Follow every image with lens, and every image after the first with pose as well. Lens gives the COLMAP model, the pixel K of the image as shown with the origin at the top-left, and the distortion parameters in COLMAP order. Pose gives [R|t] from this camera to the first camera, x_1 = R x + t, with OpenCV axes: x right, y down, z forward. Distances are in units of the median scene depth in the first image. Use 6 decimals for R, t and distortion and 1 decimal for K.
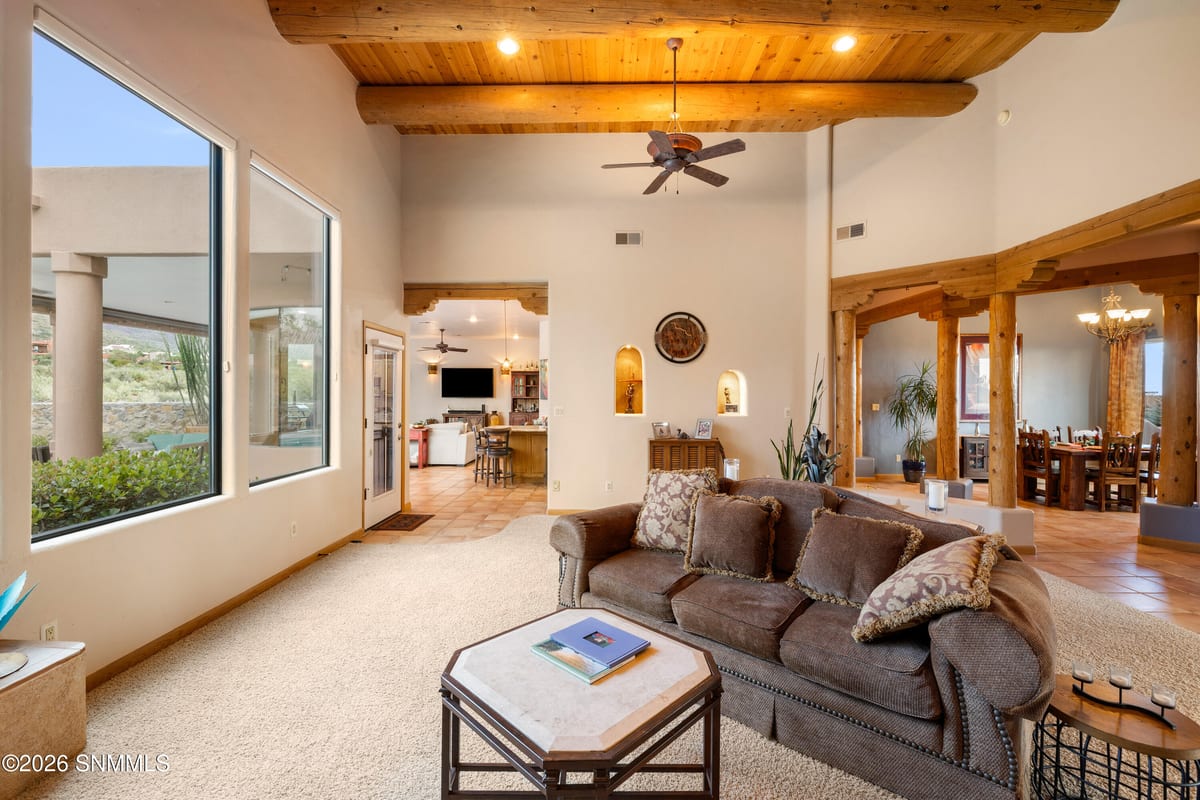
lens RADIAL K [[524.8, 0, 601.2], [0, 524.8, 393.2], [0, 0, 1]] dist [-0.001465, -0.000064]
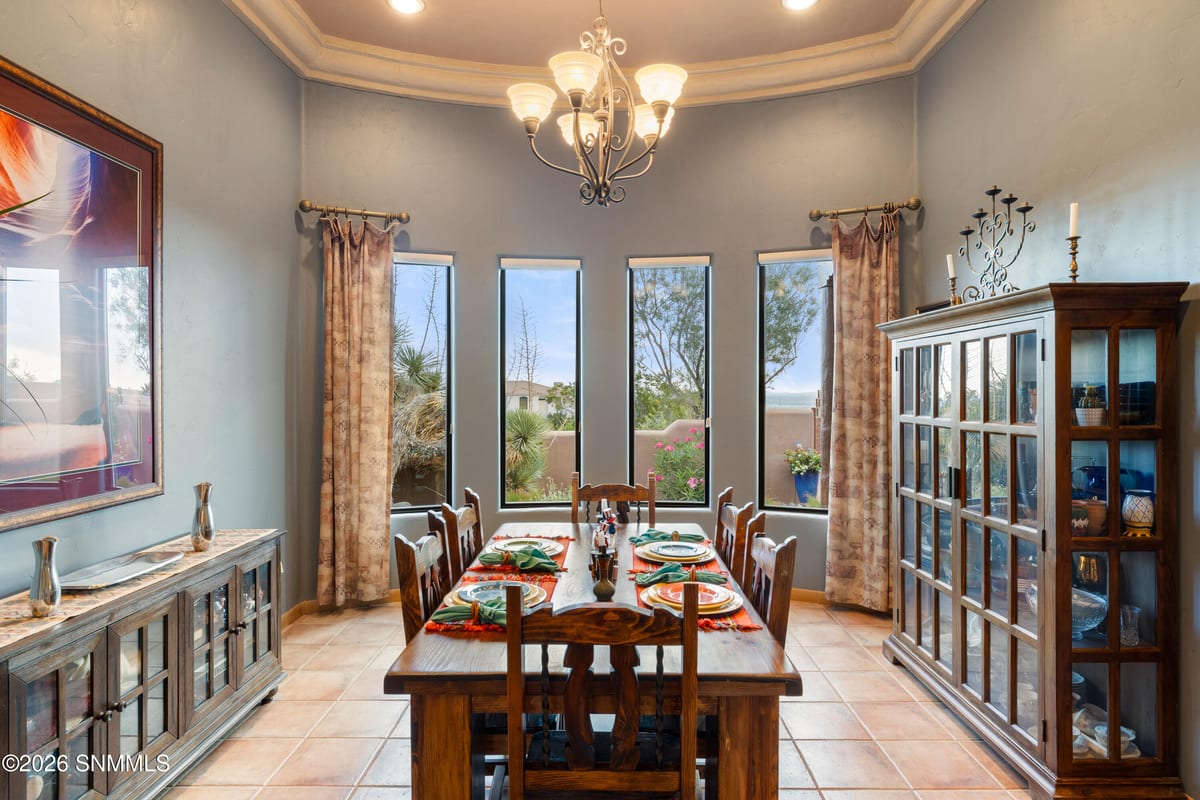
lens RADIAL K [[681.6, 0, 600.0], [0, 681.6, 398.2], [0, 0, 1]] dist [0.005701, -0.000609]
pose [[0.009783, -0.006359, 0.999932, 0.493939], [0.002917, 0.999976, 0.006331, 0.010328], [-0.999948, 0.002855, 0.009802, 0.817987]]
